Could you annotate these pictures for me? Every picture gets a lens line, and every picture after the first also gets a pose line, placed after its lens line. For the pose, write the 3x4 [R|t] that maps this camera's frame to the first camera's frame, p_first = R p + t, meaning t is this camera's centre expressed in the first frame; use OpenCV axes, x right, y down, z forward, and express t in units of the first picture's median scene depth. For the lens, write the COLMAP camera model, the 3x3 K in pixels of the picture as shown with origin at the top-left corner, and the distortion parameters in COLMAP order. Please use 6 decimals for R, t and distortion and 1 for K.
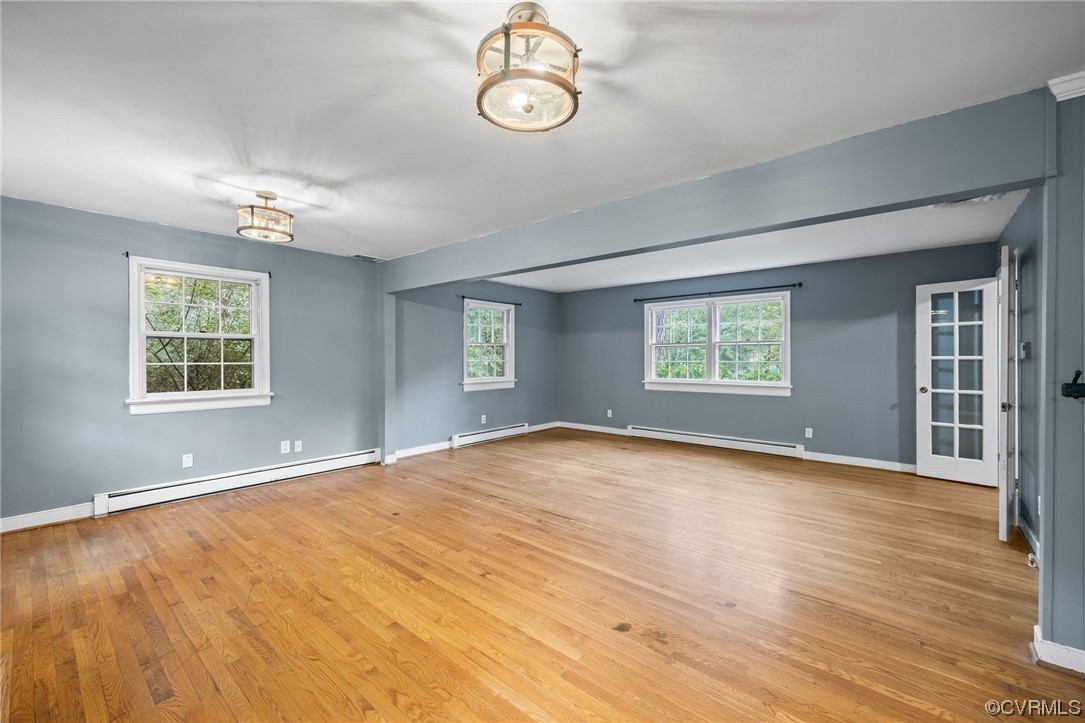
lens RADIAL K [[446.7, 0, 545.1], [0, 446.7, 351.8], [0, 0, 1]] dist [0.001320, 0.000092]
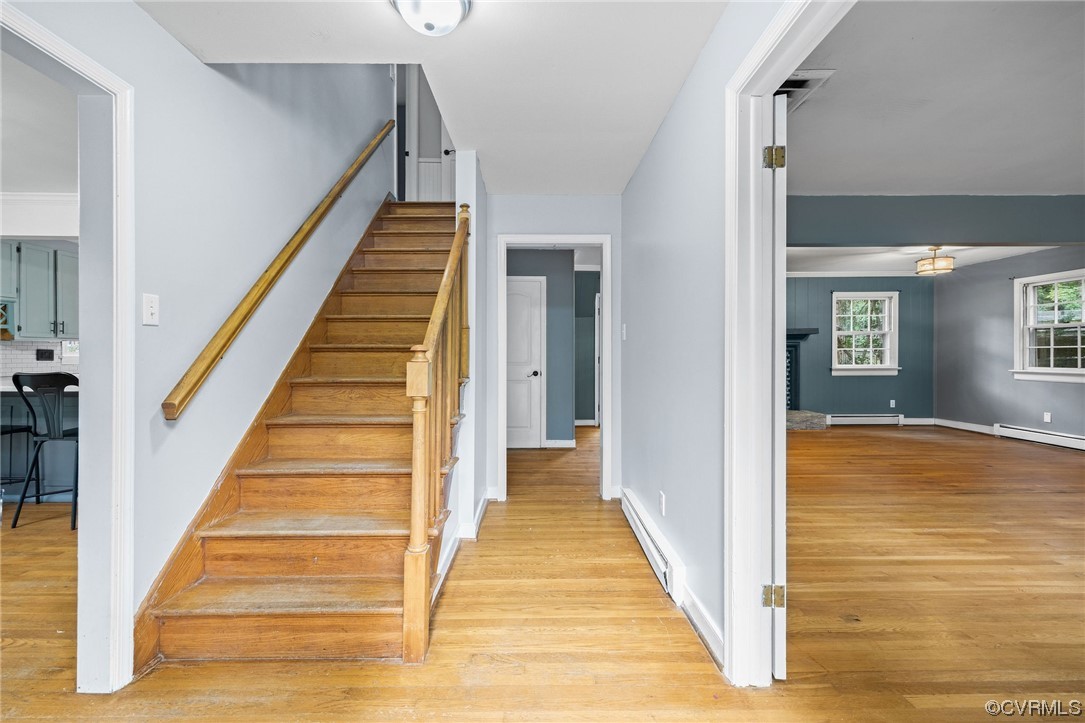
lens RADIAL K [[446.7, 0, 543.2], [0, 446.7, 355.5], [0, 0, 1]] dist [0.001320, 0.000092]
pose [[-0.774556, 0.005970, -0.632477, 1.237538], [0.009668, 0.999950, -0.002400, 0.039895], [0.632432, -0.007974, -0.774575, 1.063828]]
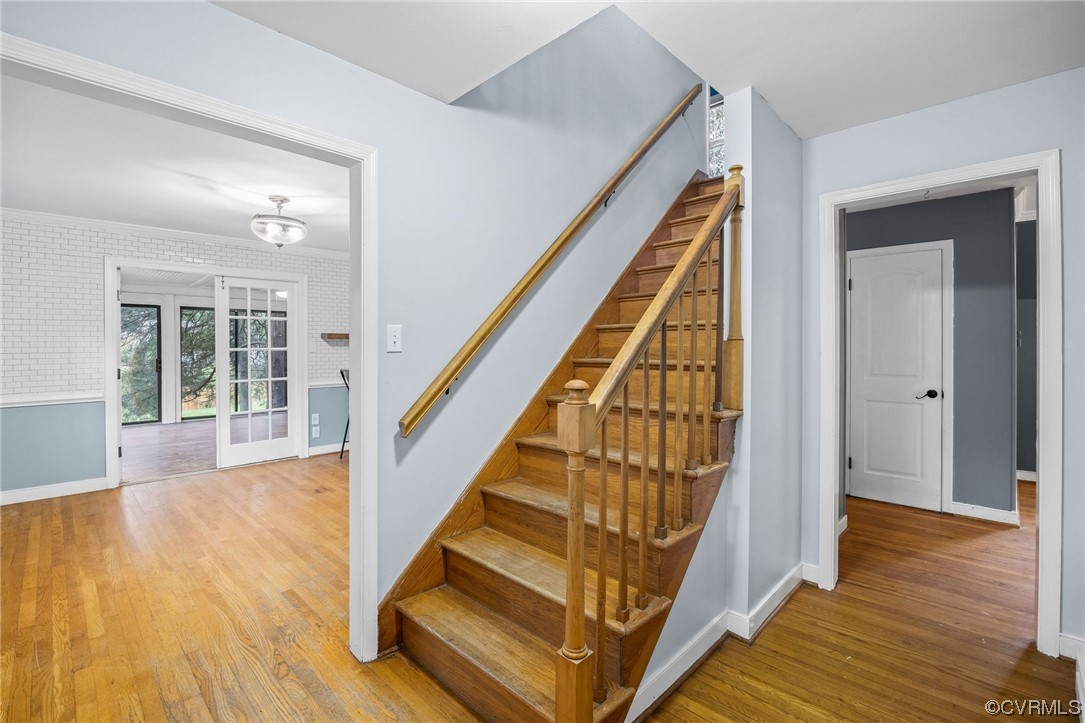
lens RADIAL K [[487.5, 0, 535.6], [0, 487.5, 351.7], [0, 0, 1]] dist [-0.008743, -0.000266]
pose [[-0.995042, 0.001414, 0.099442, 1.095770], [0.001173, 0.999996, -0.002482, 0.014902], [-0.099446, -0.002353, -0.995040, 1.018929]]
